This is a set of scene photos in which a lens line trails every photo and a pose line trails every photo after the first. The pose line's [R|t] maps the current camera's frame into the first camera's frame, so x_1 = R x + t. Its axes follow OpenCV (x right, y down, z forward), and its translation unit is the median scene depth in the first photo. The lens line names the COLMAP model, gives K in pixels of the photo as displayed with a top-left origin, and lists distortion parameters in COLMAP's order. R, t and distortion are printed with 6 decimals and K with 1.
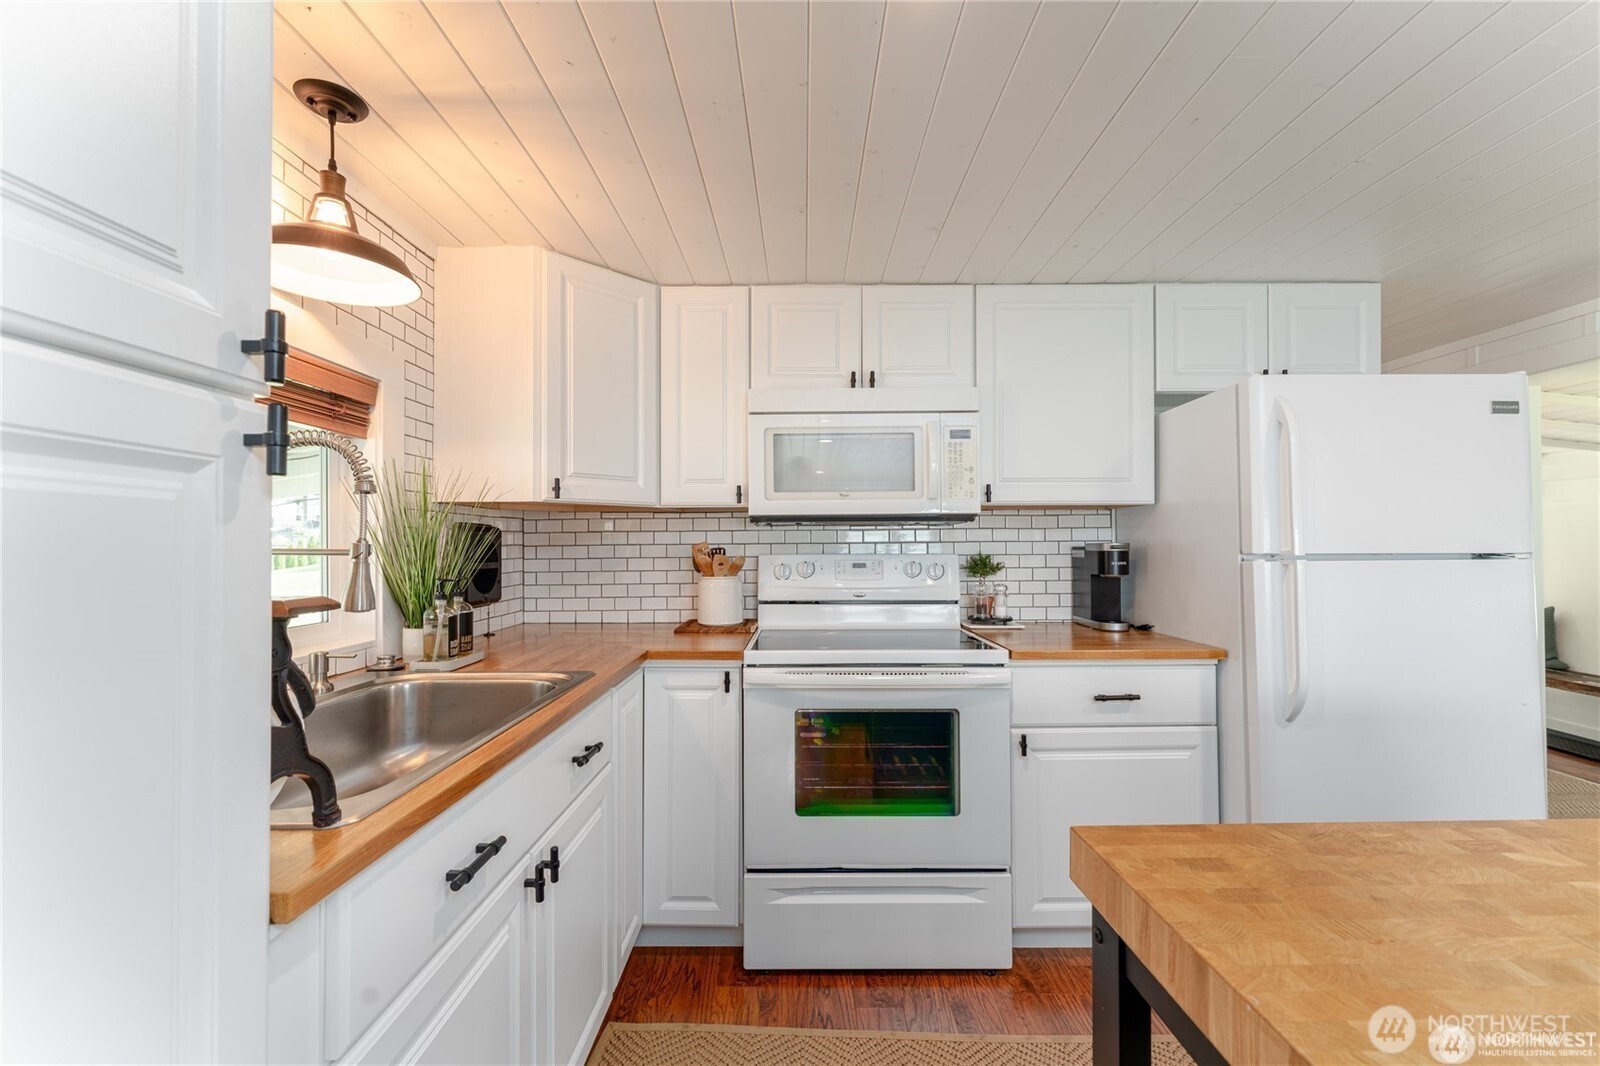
lens RADIAL K [[652.1, 0, 787.8], [0, 652.1, 533.5], [0, 0, 1]] dist [0.000606, 0.000193]
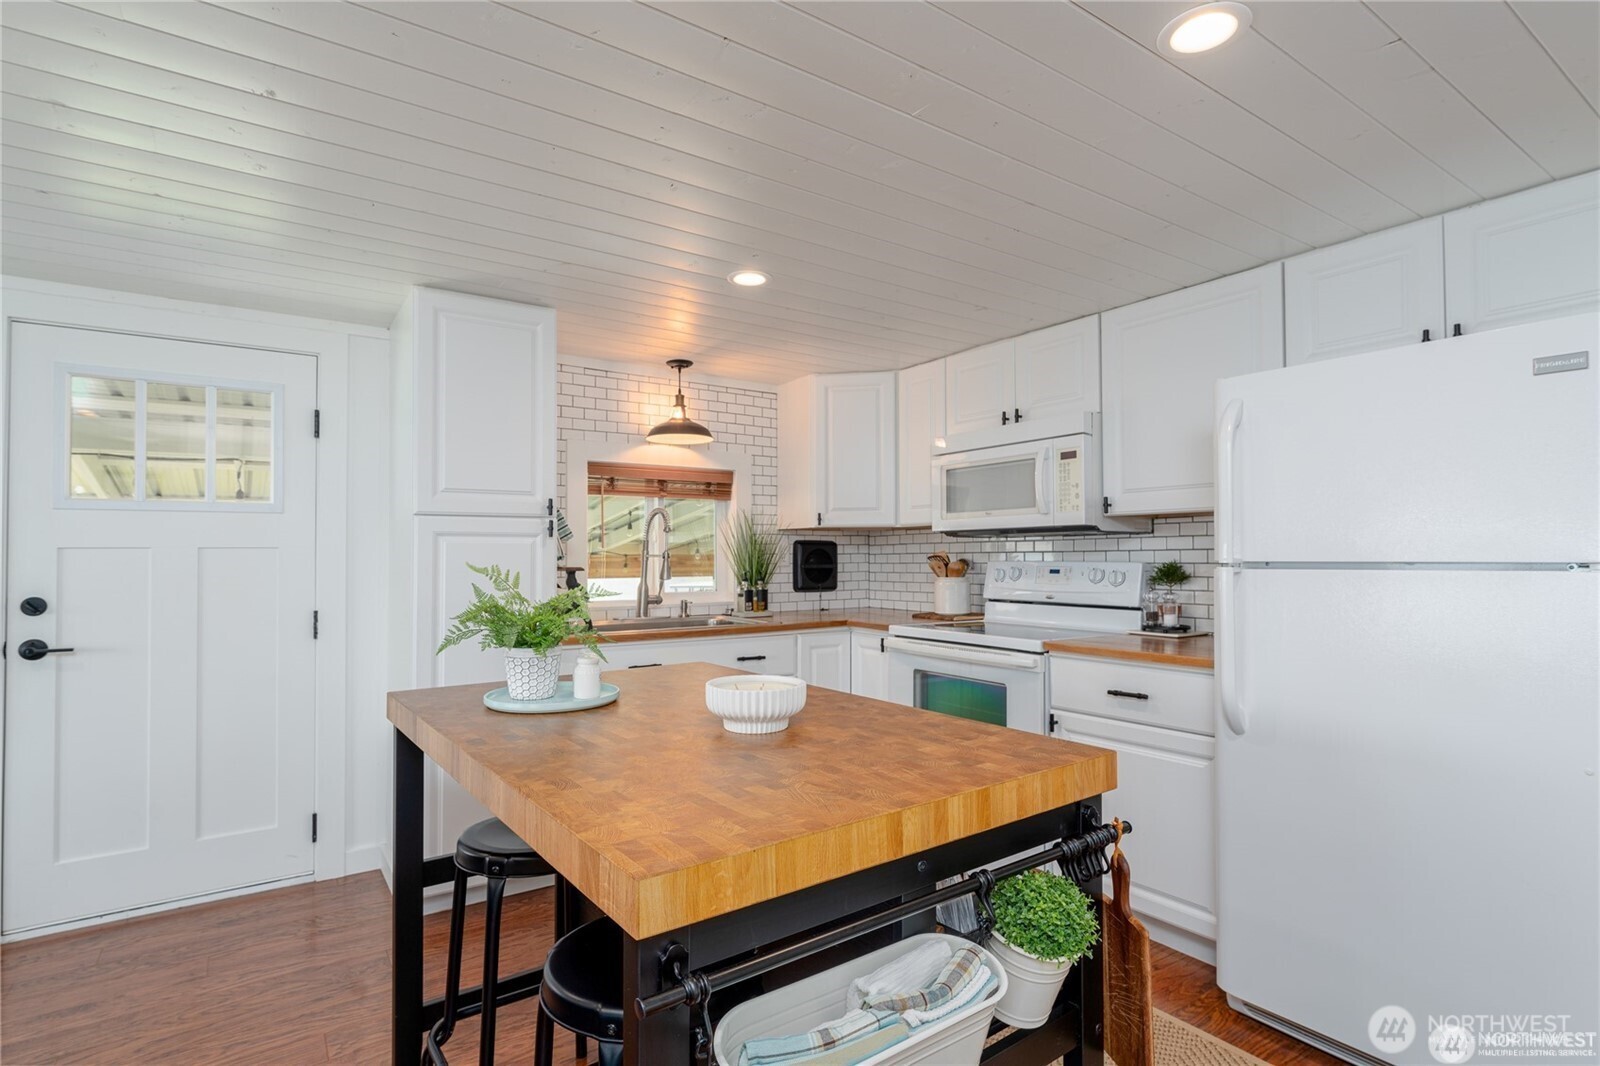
lens RADIAL K [[764.0, 0, 789.3], [0, 764.0, 540.9], [0, 0, 1]] dist [0.000415, 0.000084]
pose [[0.577633, -0.014692, -0.816165, 1.024613], [0.015622, 0.999854, -0.006942, -0.002157], [0.816147, -0.008740, 0.577778, -0.154891]]
